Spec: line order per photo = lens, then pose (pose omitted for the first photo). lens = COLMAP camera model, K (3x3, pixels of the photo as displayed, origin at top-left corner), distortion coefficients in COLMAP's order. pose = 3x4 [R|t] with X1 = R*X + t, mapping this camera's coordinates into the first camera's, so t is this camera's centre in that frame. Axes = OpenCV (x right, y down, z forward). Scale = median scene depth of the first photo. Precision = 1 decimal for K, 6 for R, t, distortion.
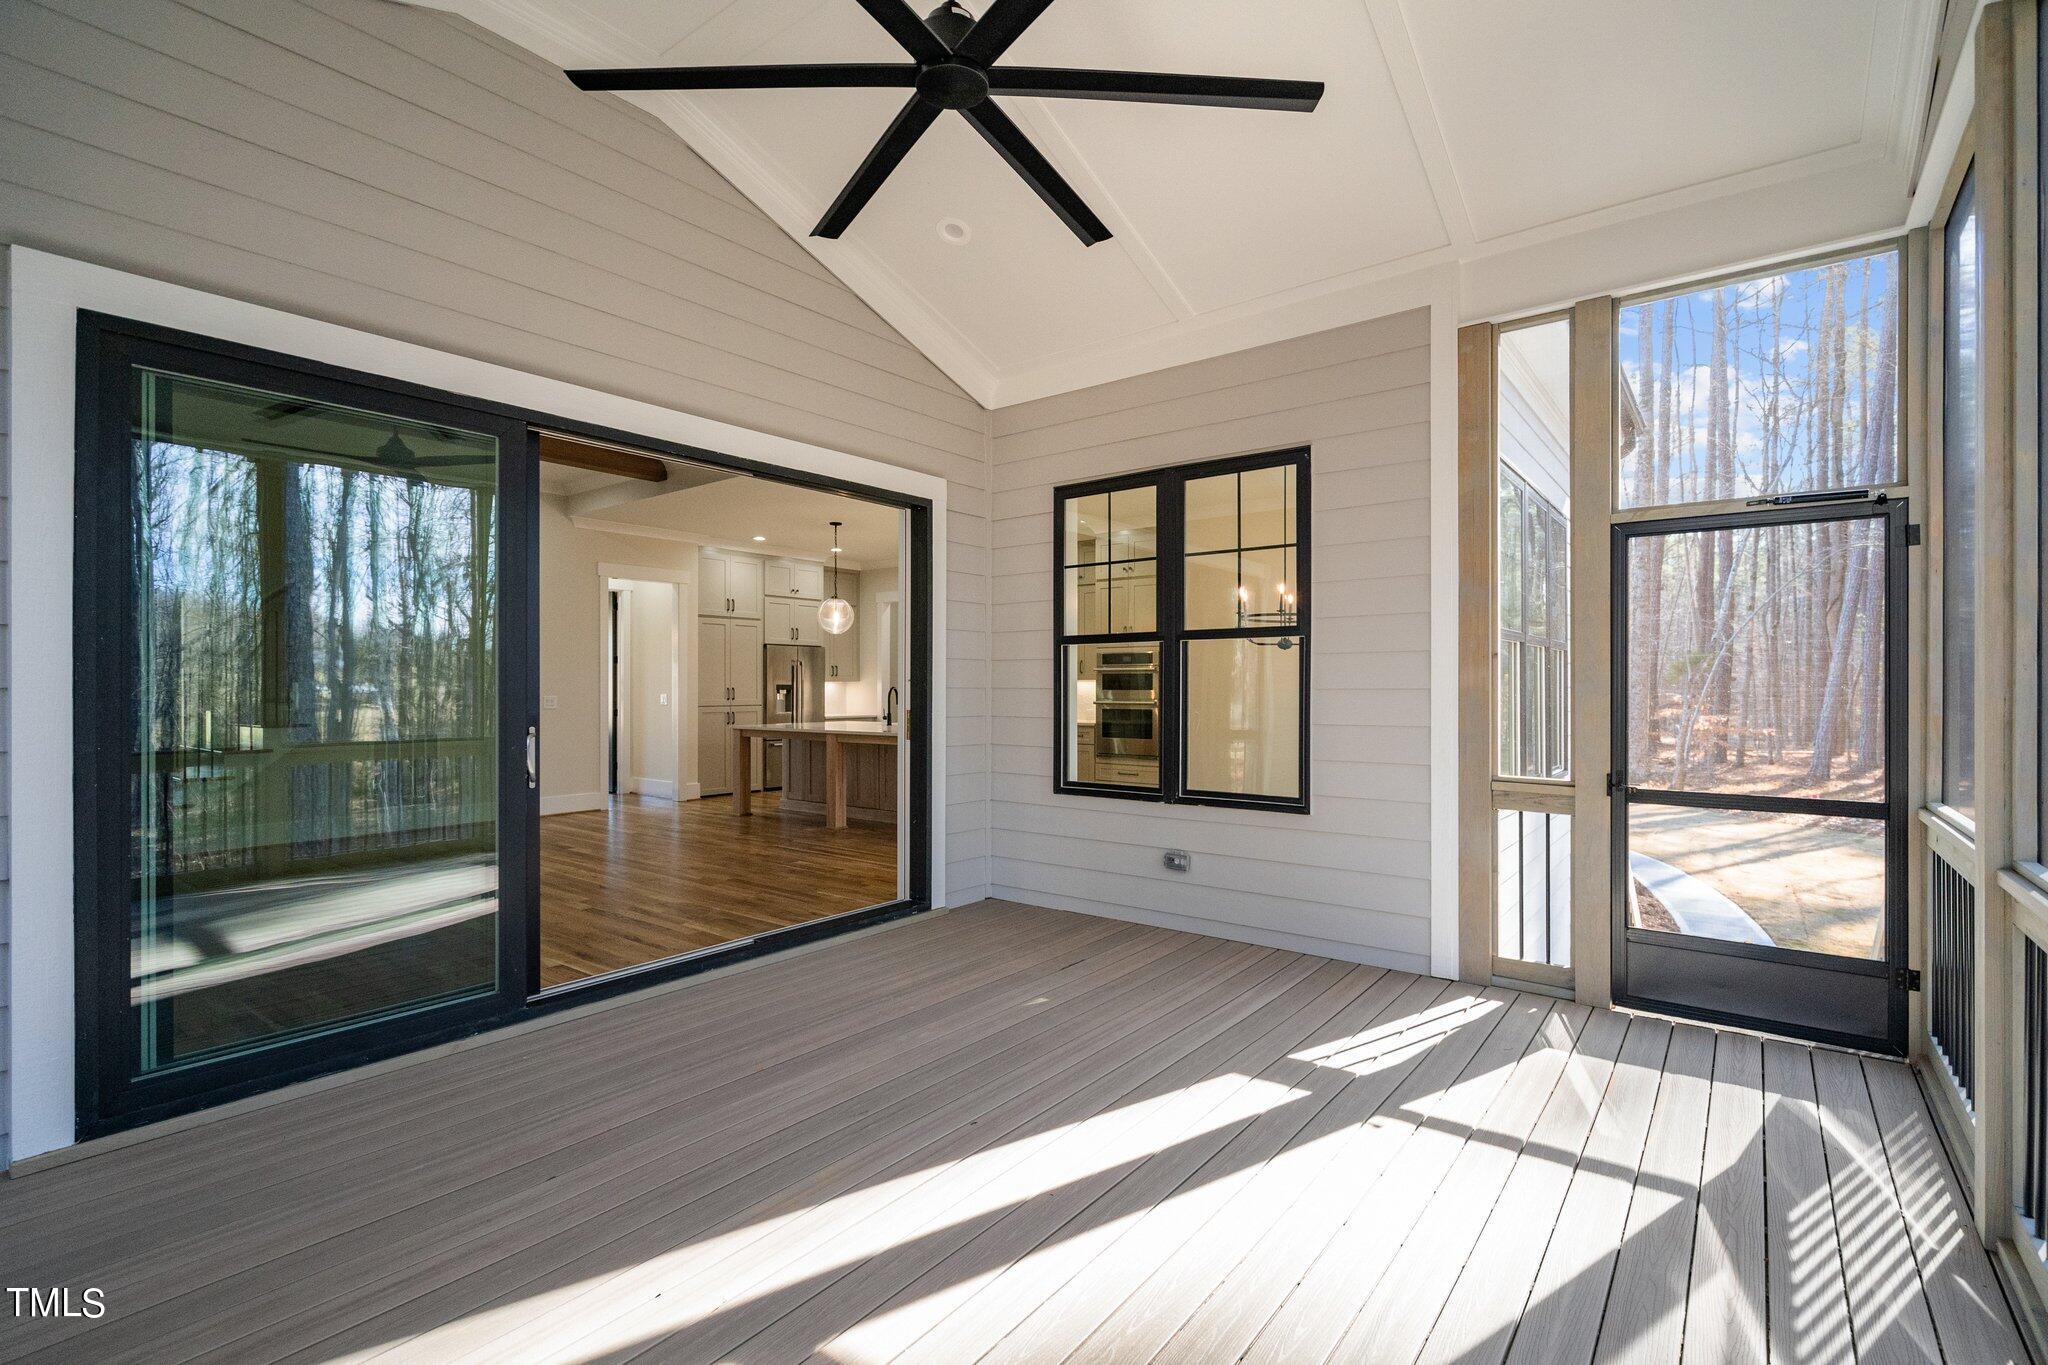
lens RADIAL K [[933.8, 0, 1041.7], [0, 933.8, 687.2], [0, 0, 1]] dist [-0.001700, -0.000064]
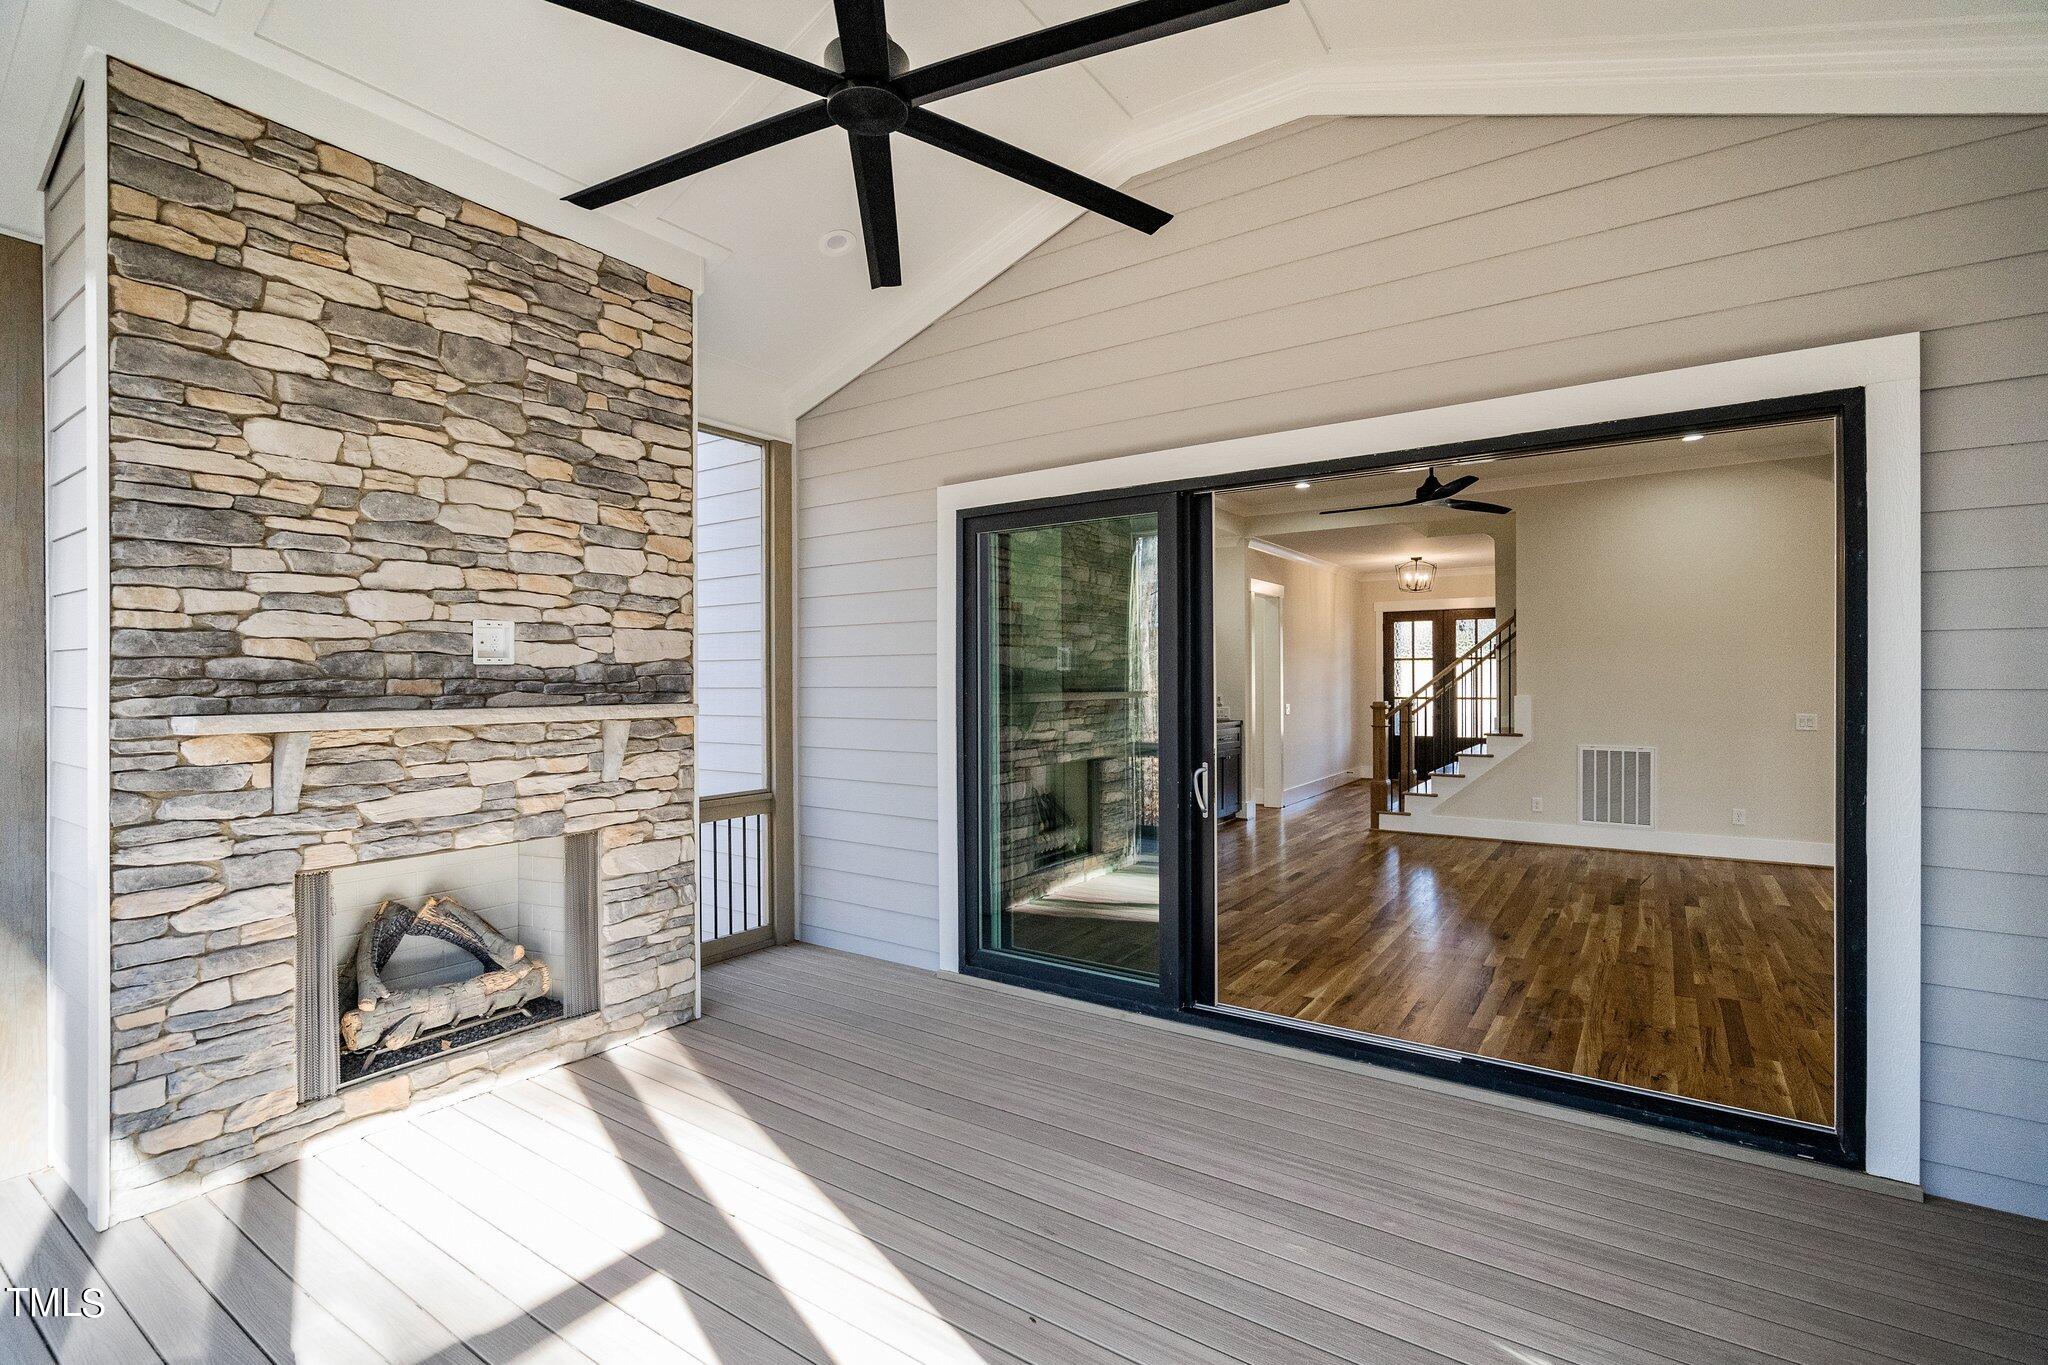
lens RADIAL K [[933.8, 0, 1024.3], [0, 933.8, 677.0], [0, 0, 1]] dist [-0.001700, -0.000064]
pose [[0.046697, -0.005715, -0.998893, 0.583343], [0.003048, 0.999980, -0.005579, -0.054454], [0.998904, -0.002784, 0.046714, 0.786371]]
